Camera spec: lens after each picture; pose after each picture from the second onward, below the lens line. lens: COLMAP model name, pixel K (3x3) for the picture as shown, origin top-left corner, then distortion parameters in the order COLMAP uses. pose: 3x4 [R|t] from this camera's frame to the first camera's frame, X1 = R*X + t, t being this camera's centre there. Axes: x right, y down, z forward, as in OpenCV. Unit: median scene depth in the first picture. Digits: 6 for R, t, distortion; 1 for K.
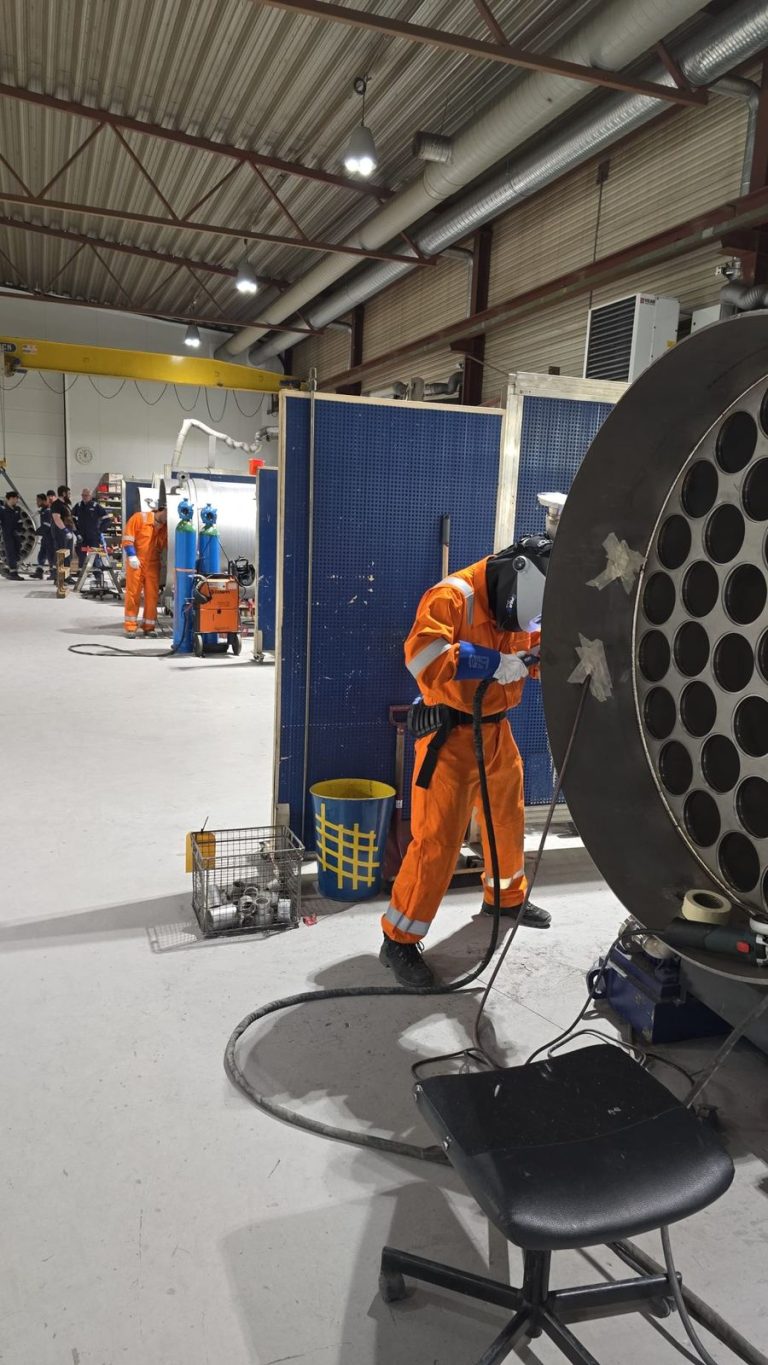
lens RADIAL K [[916.2, 0, 387.7], [0, 916.2, 686.8], [0, 0, 1]] dist [0.104638, -0.119046]
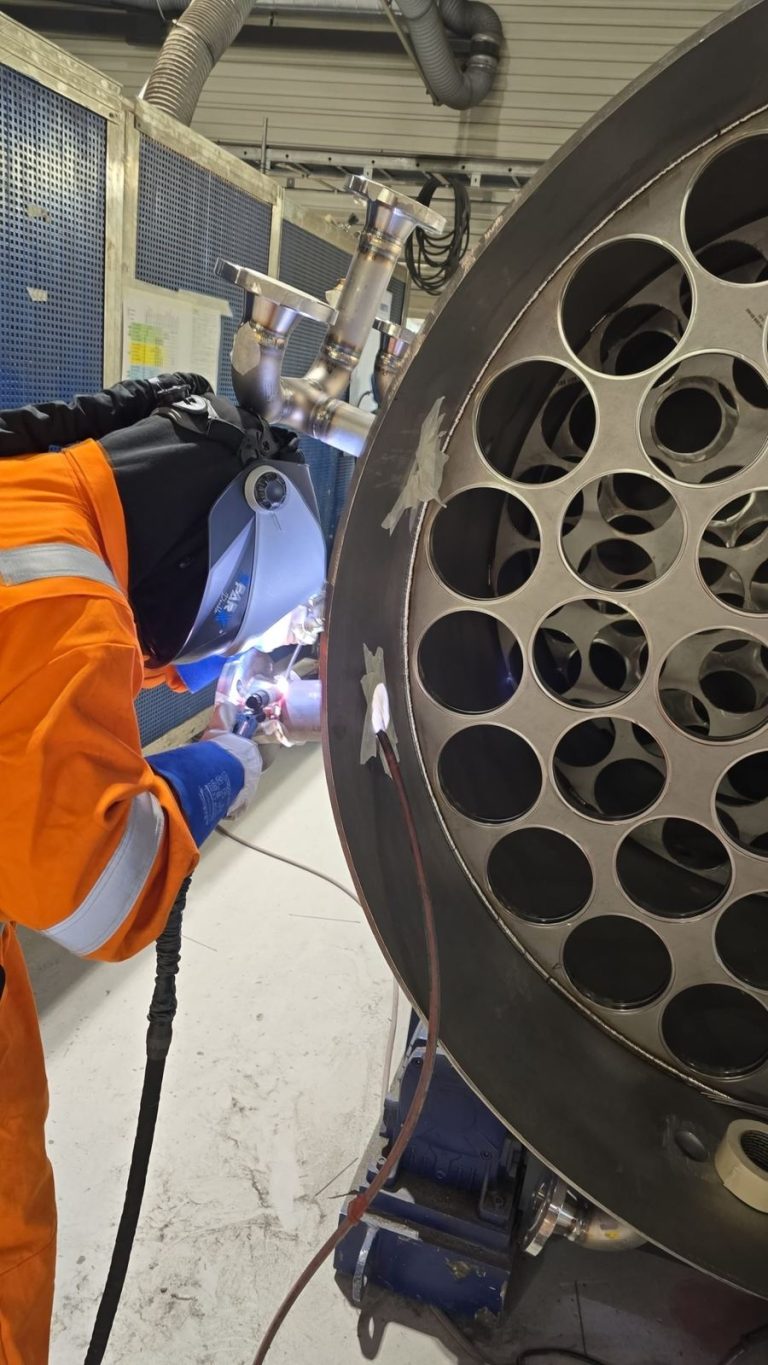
lens RADIAL K [[916.2, 0, 387.7], [0, 916.2, 686.8], [0, 0, 1]] dist [0.104638, -0.119046]
pose [[0.581255, -0.232661, 0.779751, -0.119409], [0.060534, 0.967961, 0.243694, -0.149842], [-0.811467, -0.094447, 0.576716, 0.801289]]
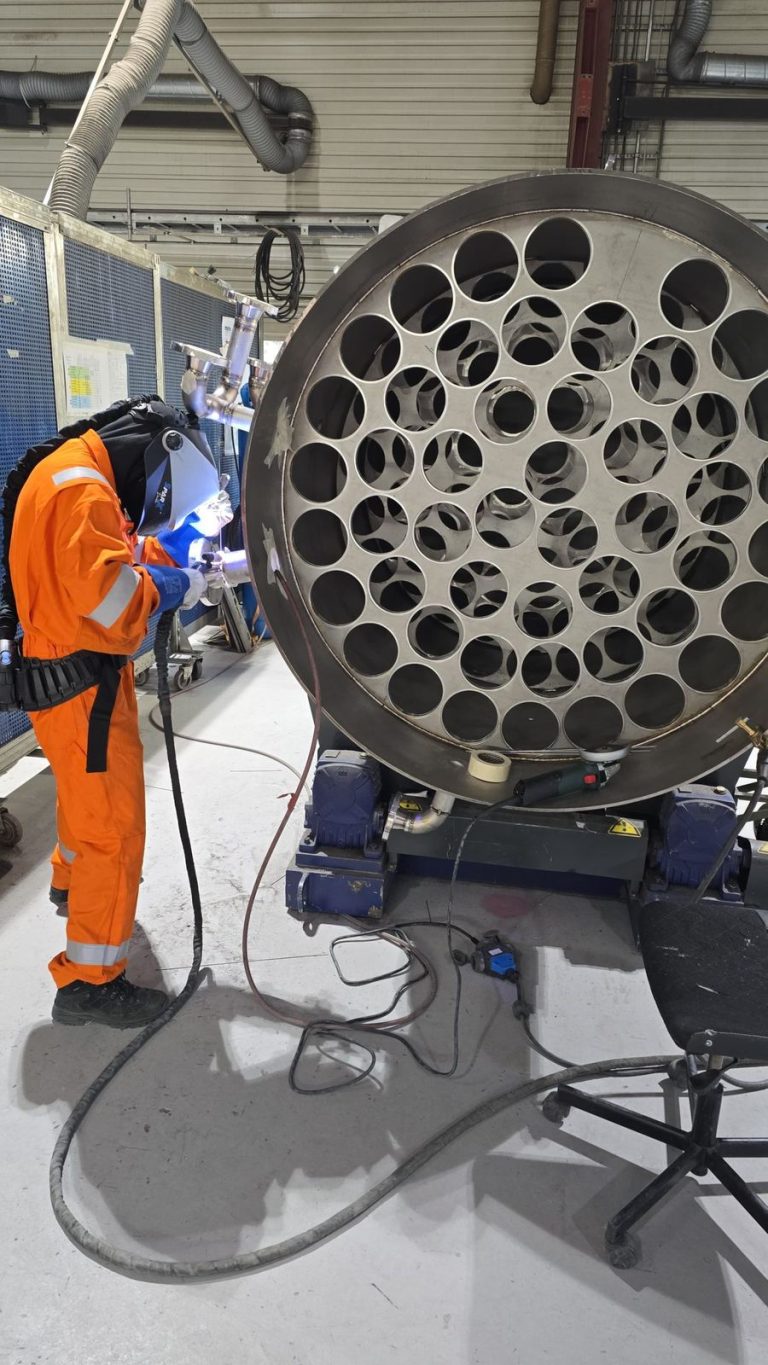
lens RADIAL K [[916.2, 0, 387.7], [0, 916.2, 686.8], [0, 0, 1]] dist [0.104638, -0.119046]
pose [[0.462407, -0.287500, 0.838763, -0.513303], [0.145783, 0.957750, 0.247915, -0.114596], [-0.874601, 0.007640, 0.484783, 0.530531]]
